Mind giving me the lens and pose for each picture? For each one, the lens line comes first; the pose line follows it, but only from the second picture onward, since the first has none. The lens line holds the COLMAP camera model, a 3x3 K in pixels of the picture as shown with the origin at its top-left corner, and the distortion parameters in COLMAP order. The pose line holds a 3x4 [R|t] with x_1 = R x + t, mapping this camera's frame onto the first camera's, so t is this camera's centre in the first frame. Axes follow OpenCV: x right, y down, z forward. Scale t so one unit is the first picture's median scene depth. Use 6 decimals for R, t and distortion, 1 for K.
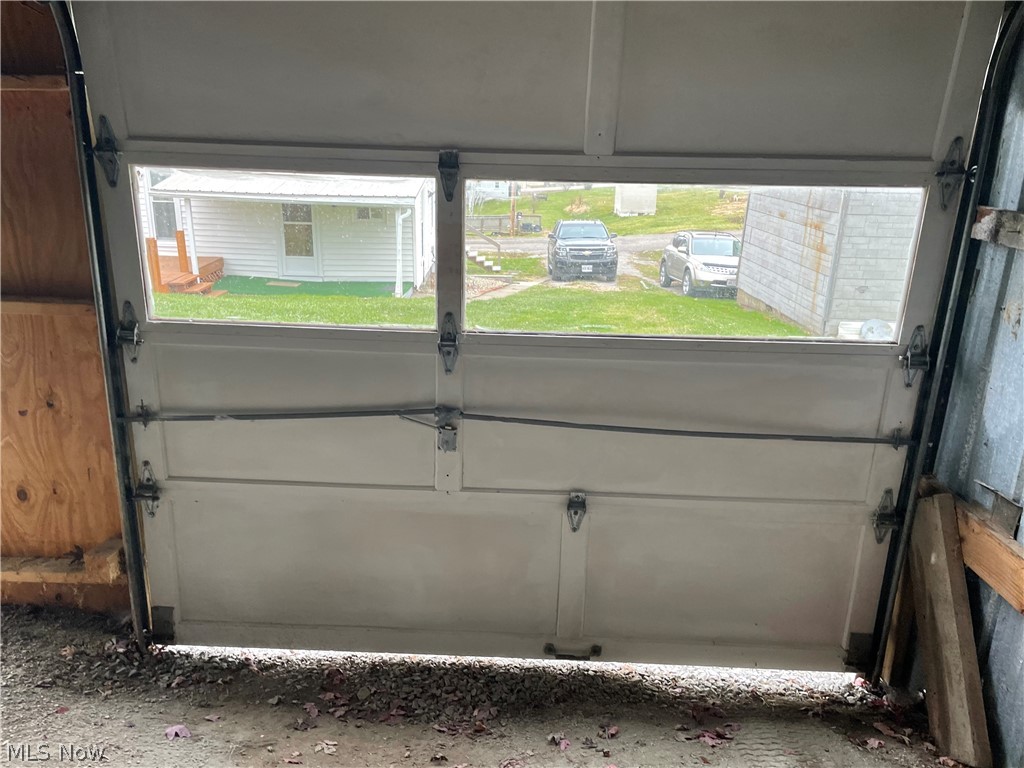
lens RADIAL K [[769.4, 0, 511.2], [0, 769.4, 381.8], [0, 0, 1]] dist [0.085846, -0.111736]
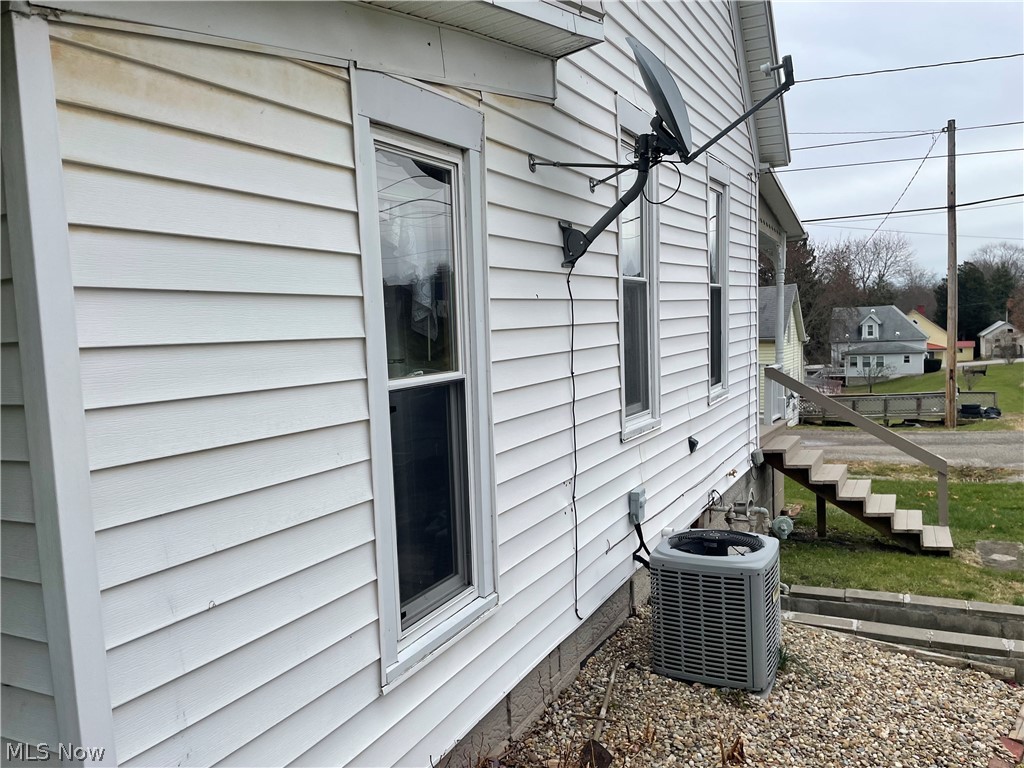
lens RADIAL K [[769.4, 0, 512.3], [0, 769.4, 386.5], [0, 0, 1]] dist [0.085846, -0.111736]
pose [[0.884341, -0.024468, -0.466200, -0.014443], [-0.083155, 0.974400, -0.208876, -0.082534], [0.459376, 0.223485, 0.859667, 0.411596]]
